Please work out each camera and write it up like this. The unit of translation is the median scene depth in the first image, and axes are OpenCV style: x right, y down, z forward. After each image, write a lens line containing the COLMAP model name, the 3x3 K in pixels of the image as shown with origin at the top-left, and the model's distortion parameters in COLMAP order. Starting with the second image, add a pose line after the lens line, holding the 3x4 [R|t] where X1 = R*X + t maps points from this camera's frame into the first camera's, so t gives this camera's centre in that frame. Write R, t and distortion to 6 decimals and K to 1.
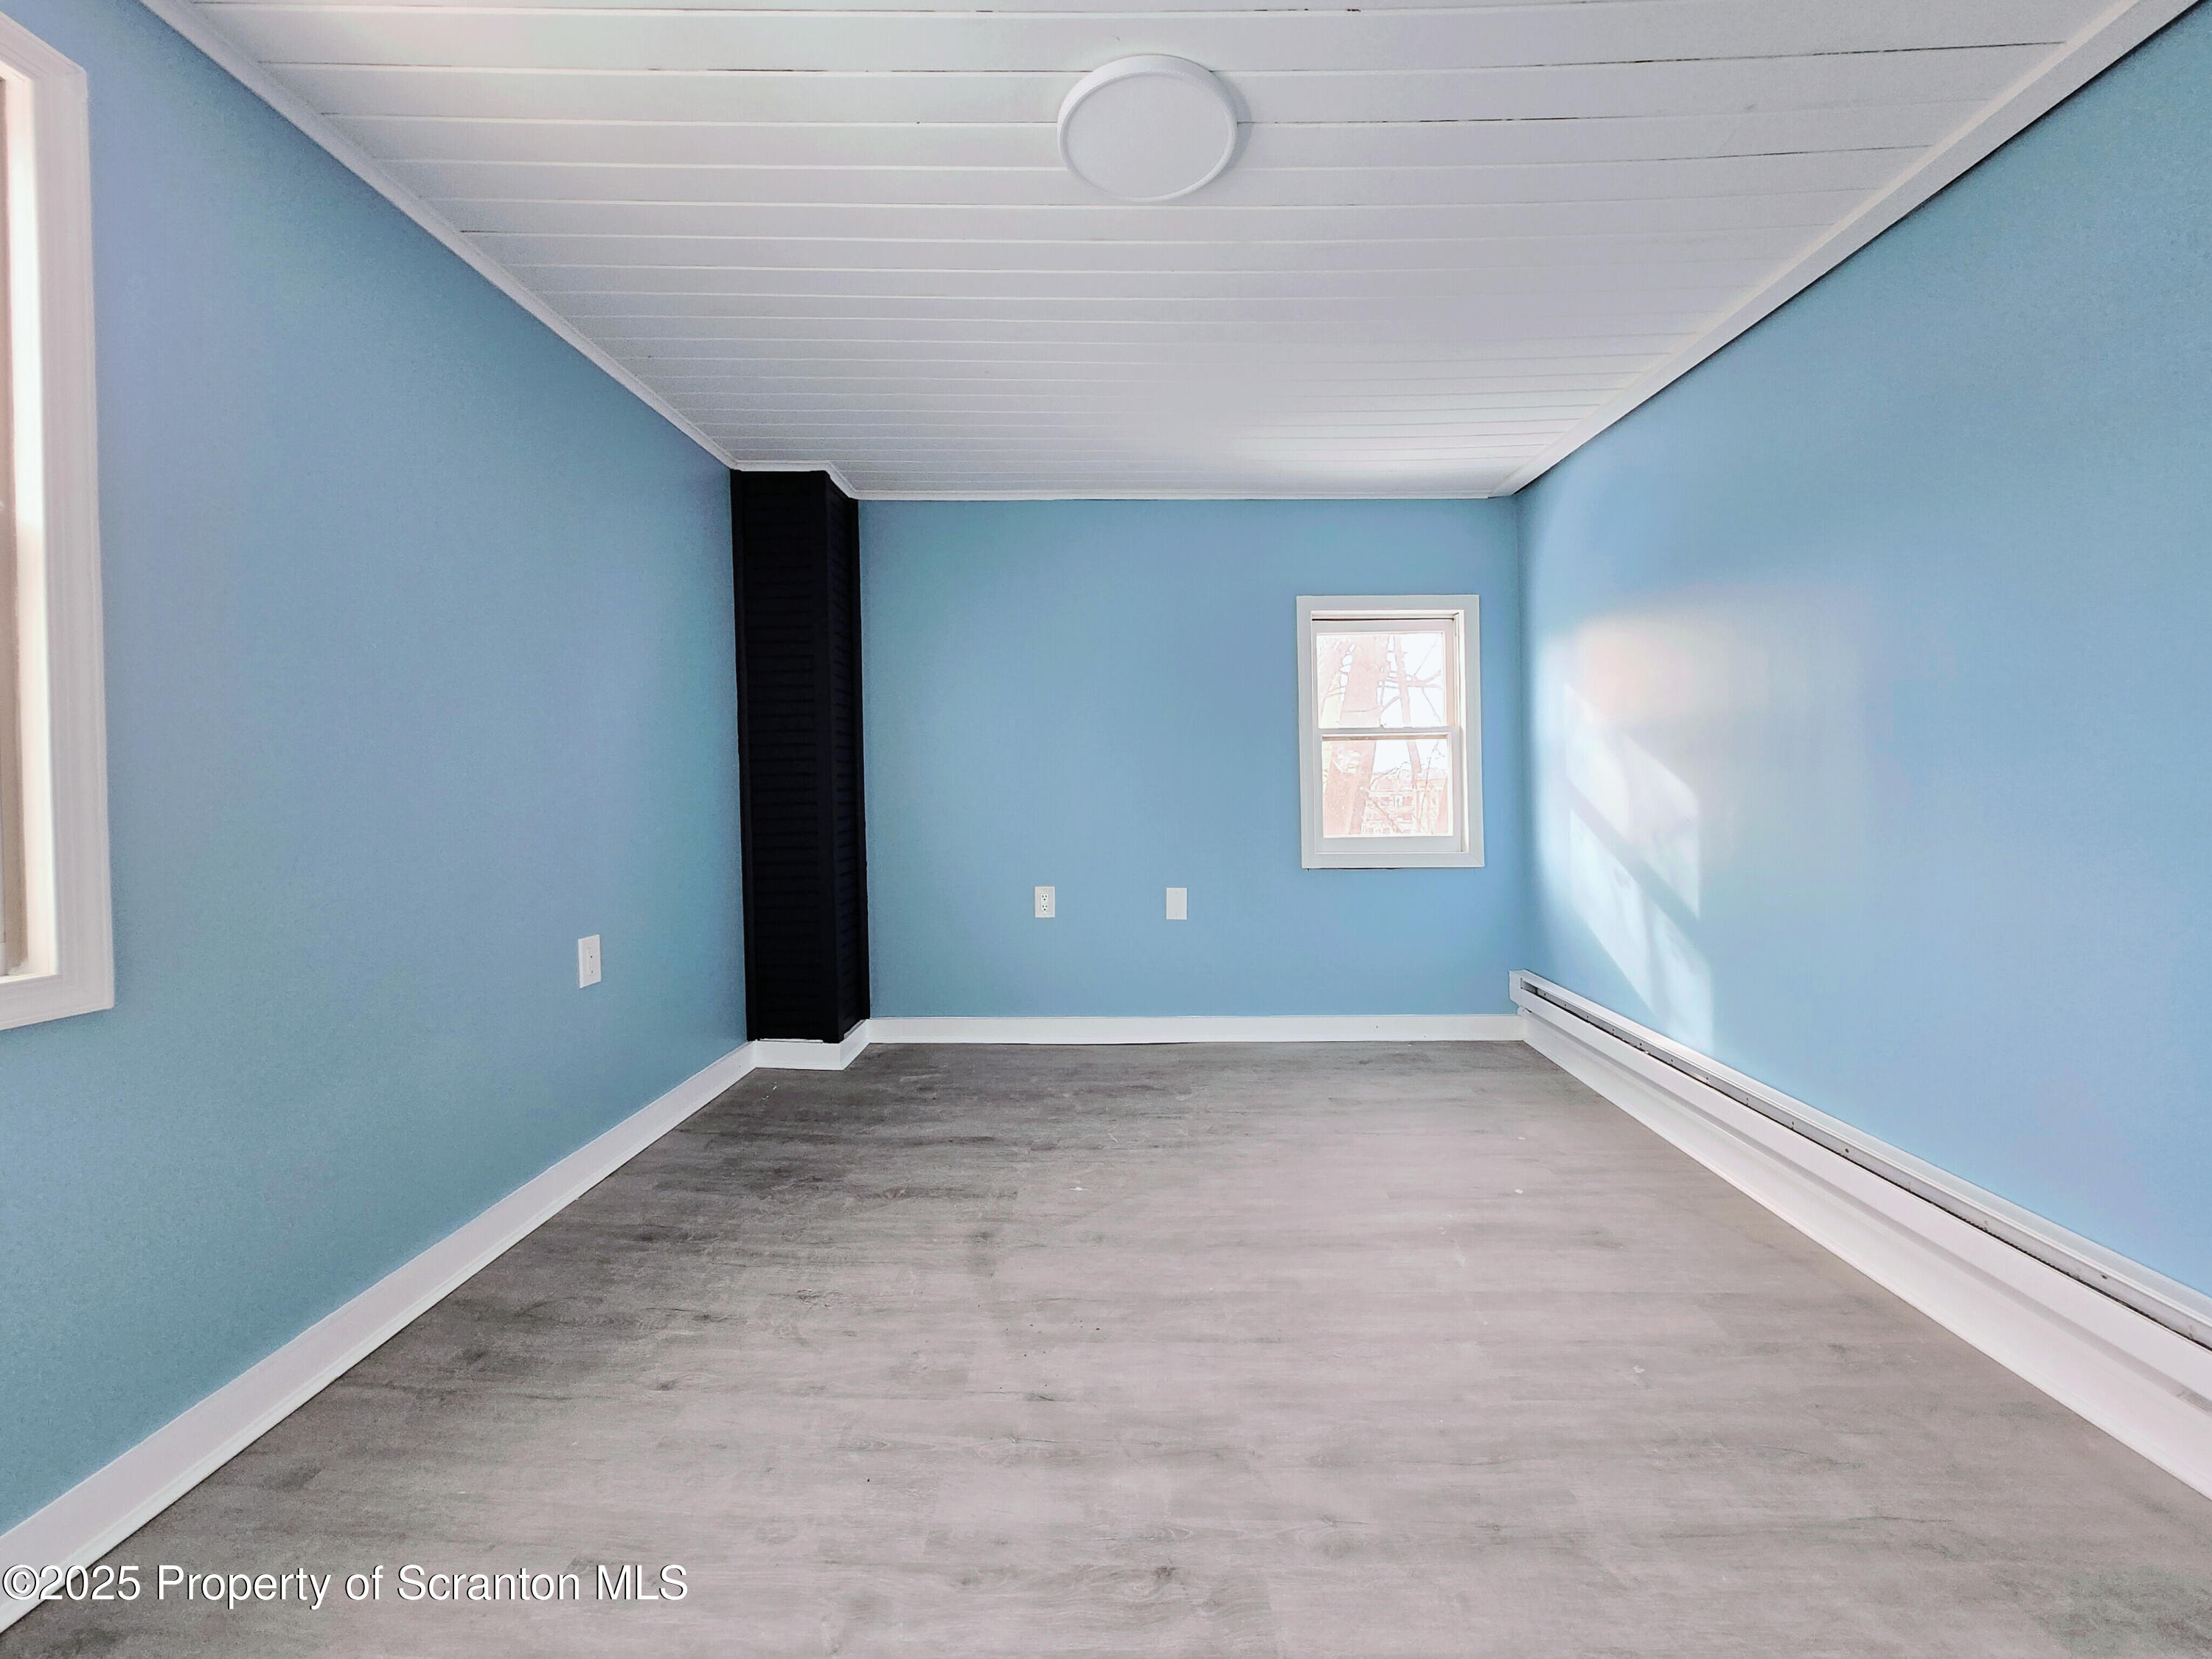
lens RADIAL K [[866.9, 0, 1110.5], [0, 866.9, 803.7], [0, 0, 1]] dist [-0.003301, -0.000556]
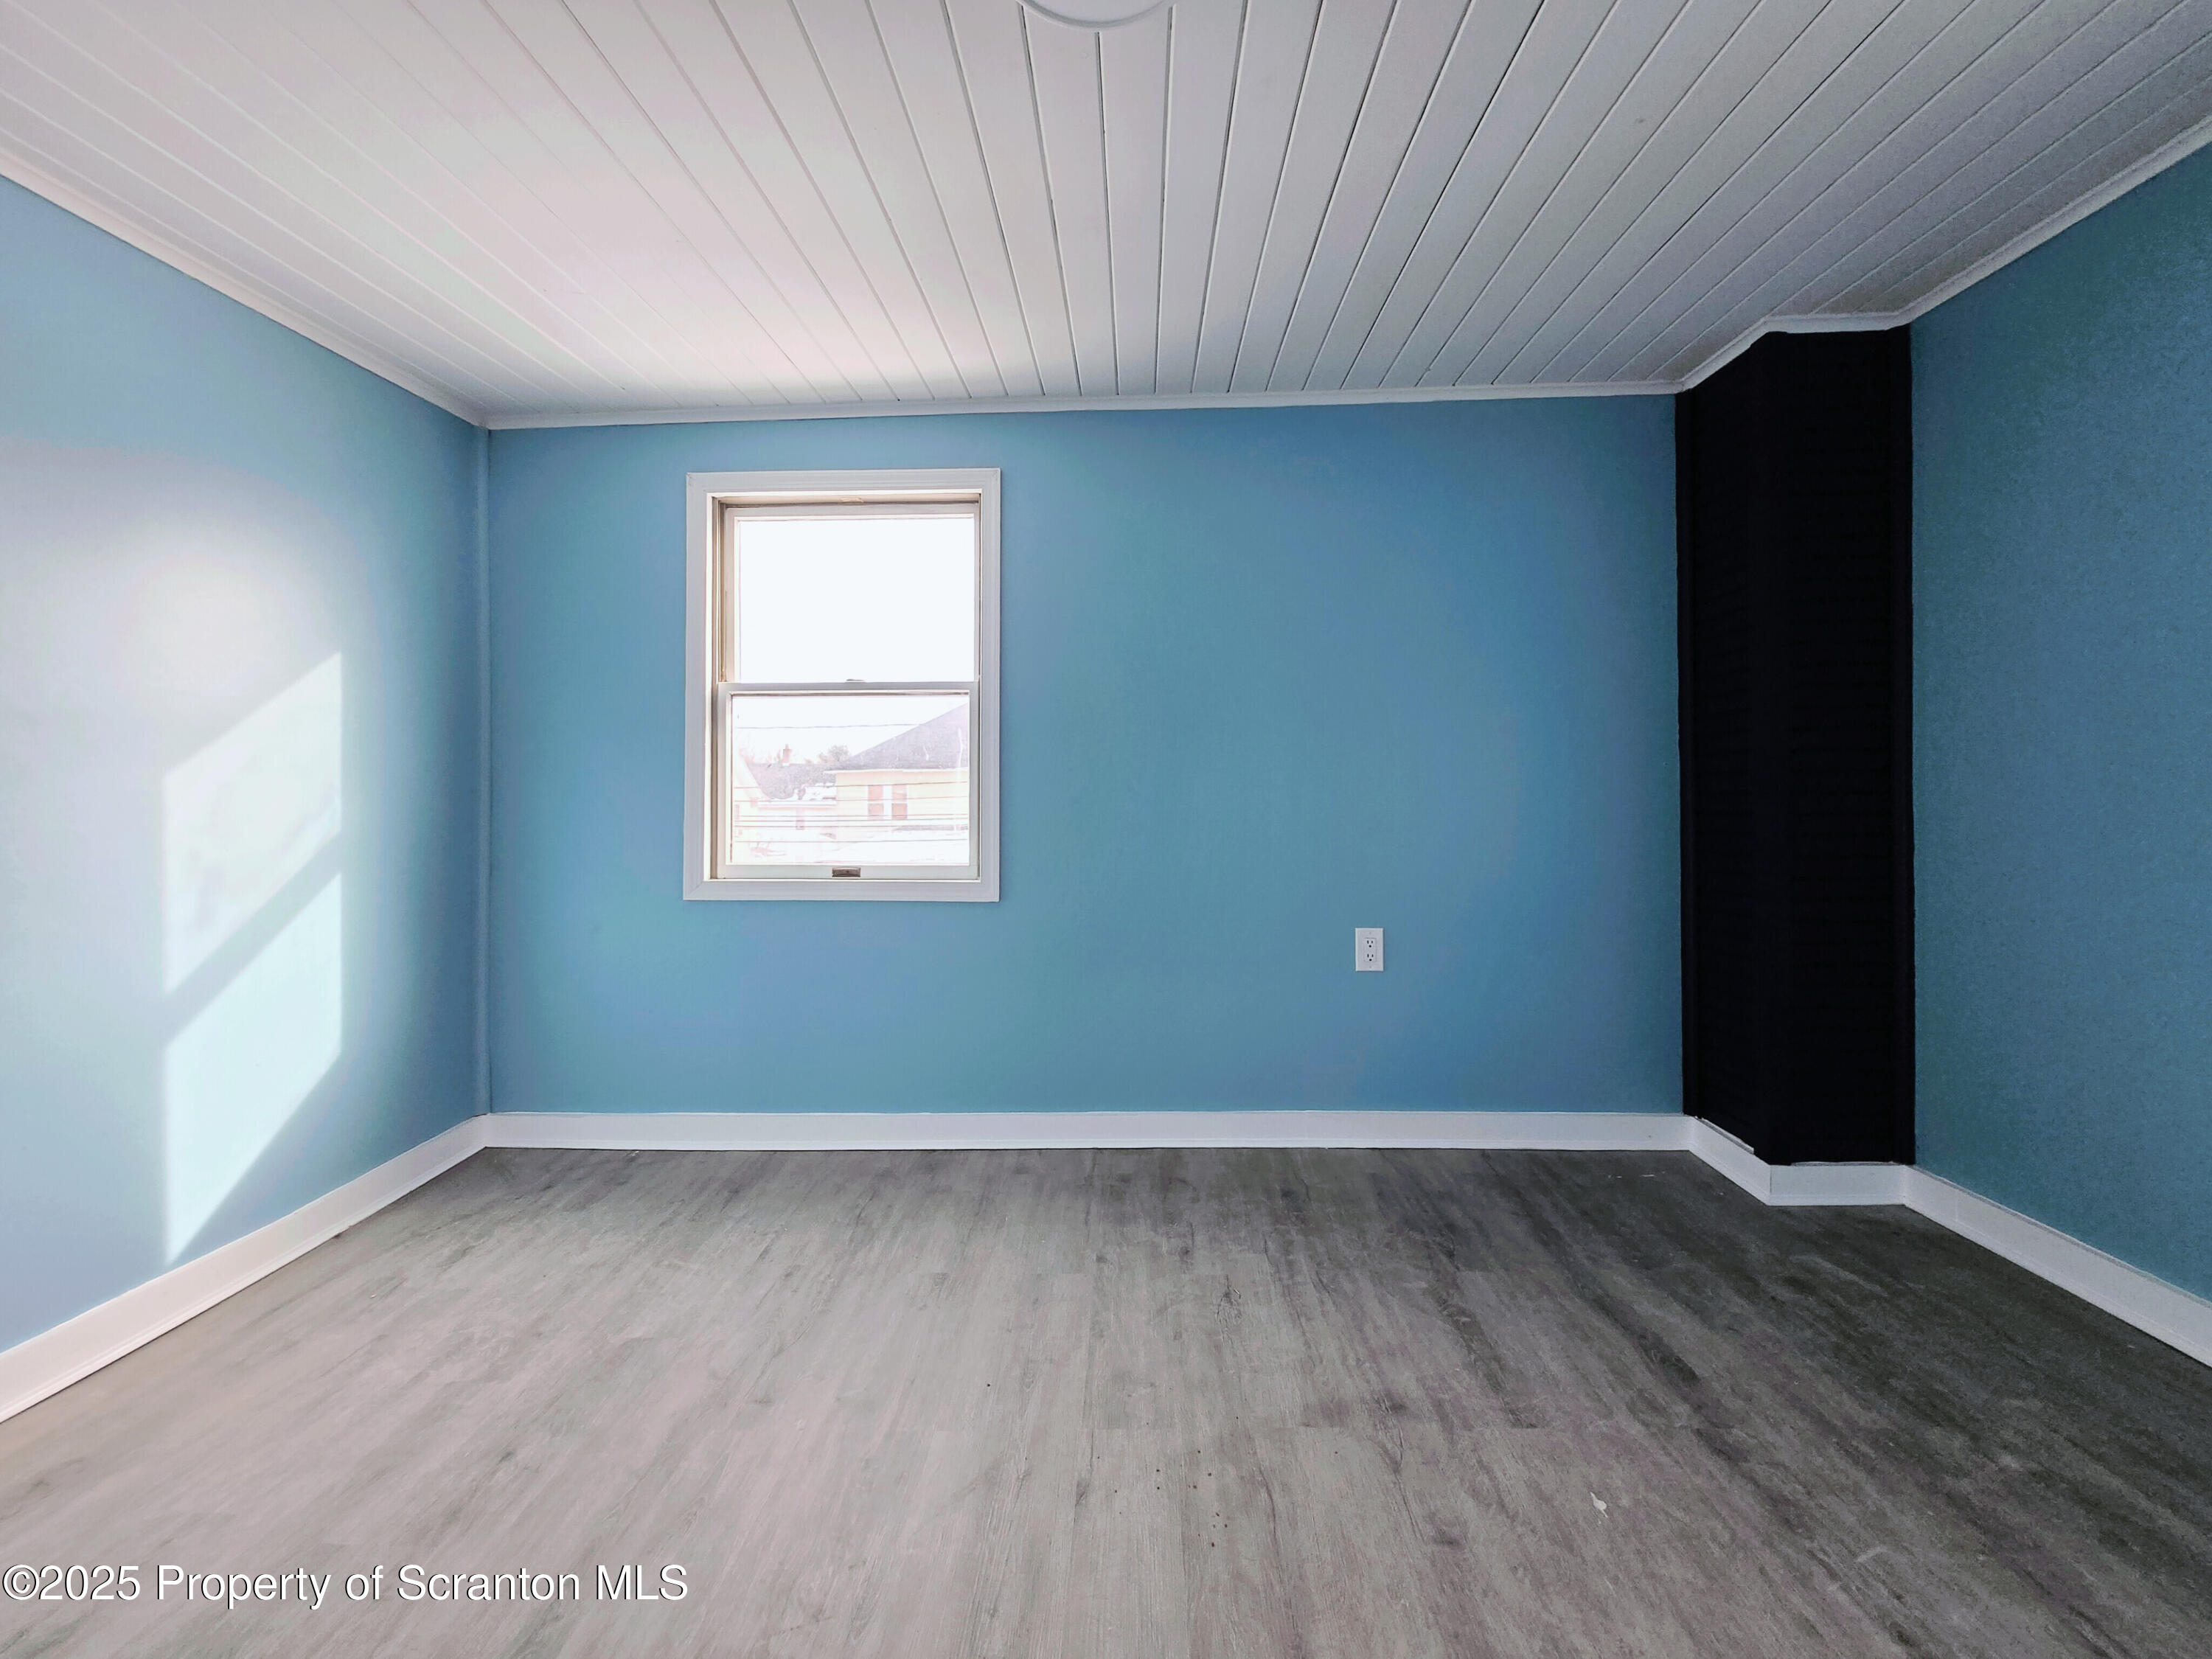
lens RADIAL K [[866.9, 0, 1110.5], [0, 866.9, 803.7], [0, 0, 1]] dist [-0.003301, -0.000556]
pose [[-0.010501, -0.003667, -0.999938, 0.582102], [-0.013088, 0.999908, -0.003529, 0.002608], [0.999859, 0.013050, -0.010548, 0.768347]]
